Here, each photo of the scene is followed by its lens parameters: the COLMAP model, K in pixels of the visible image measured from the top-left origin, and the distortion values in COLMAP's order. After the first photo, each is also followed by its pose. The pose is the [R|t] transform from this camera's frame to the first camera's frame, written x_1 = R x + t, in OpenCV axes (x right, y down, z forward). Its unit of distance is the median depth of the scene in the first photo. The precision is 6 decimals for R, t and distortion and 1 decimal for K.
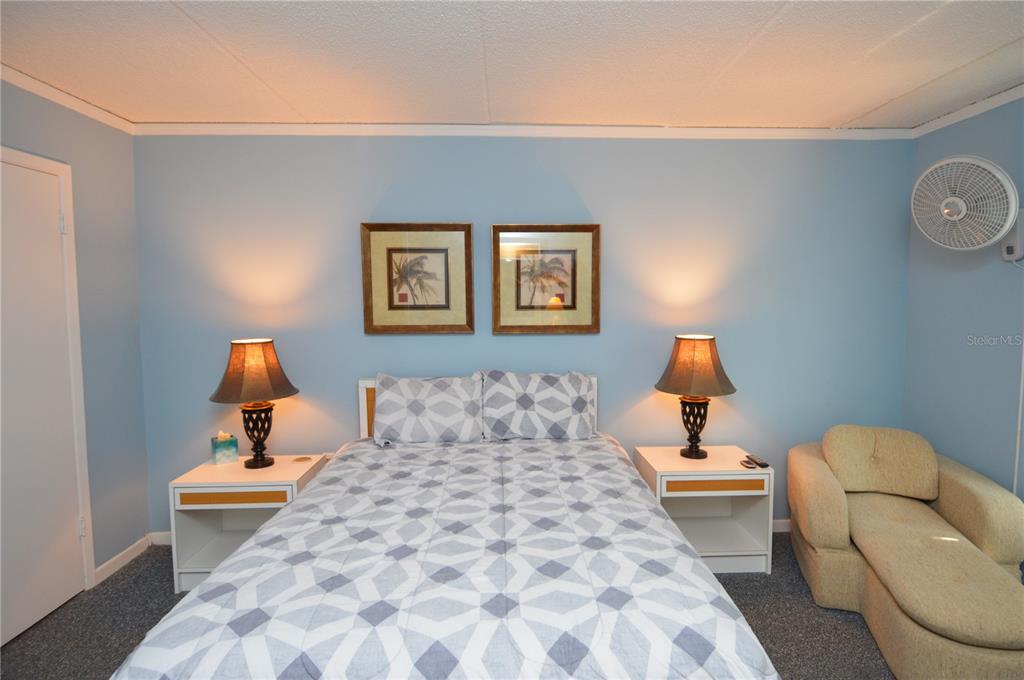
lens RADIAL K [[543.9, 0, 526.6], [0, 543.9, 335.5], [0, 0, 1]] dist [0.022680, -0.030043]
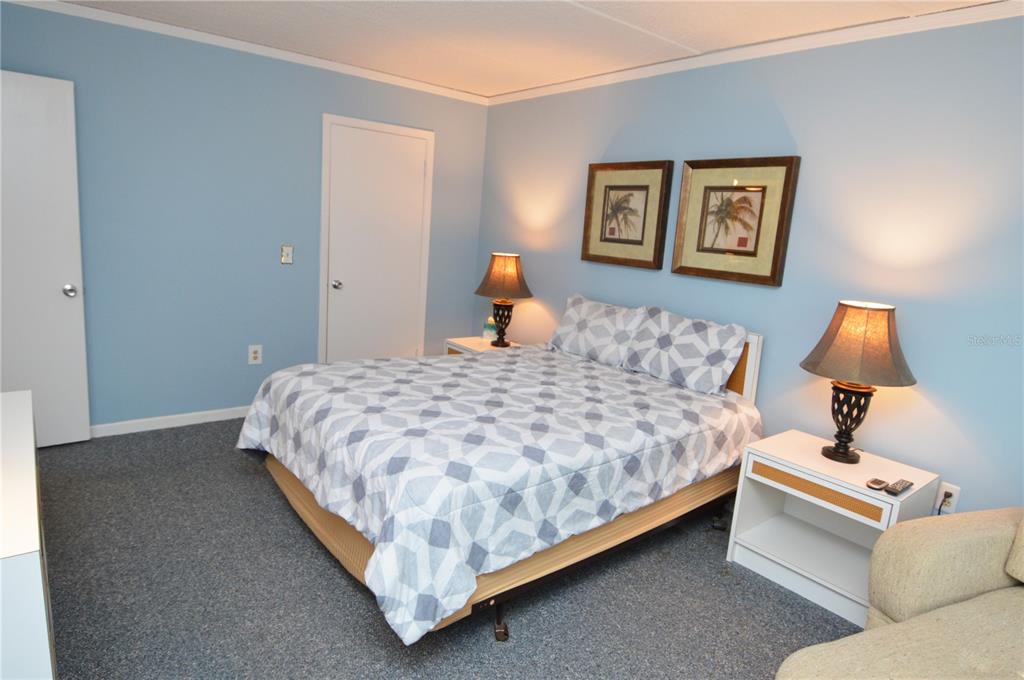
lens RADIAL K [[568.1, 0, 489.9], [0, 568.1, 330.2], [0, 0, 1]] dist [0.025807, -0.034171]
pose [[0.588974, 0.198395, -0.783421, 0.583519], [-0.130716, 0.980021, 0.149910, -0.013386], [0.797510, 0.014113, 0.603140, 0.102821]]
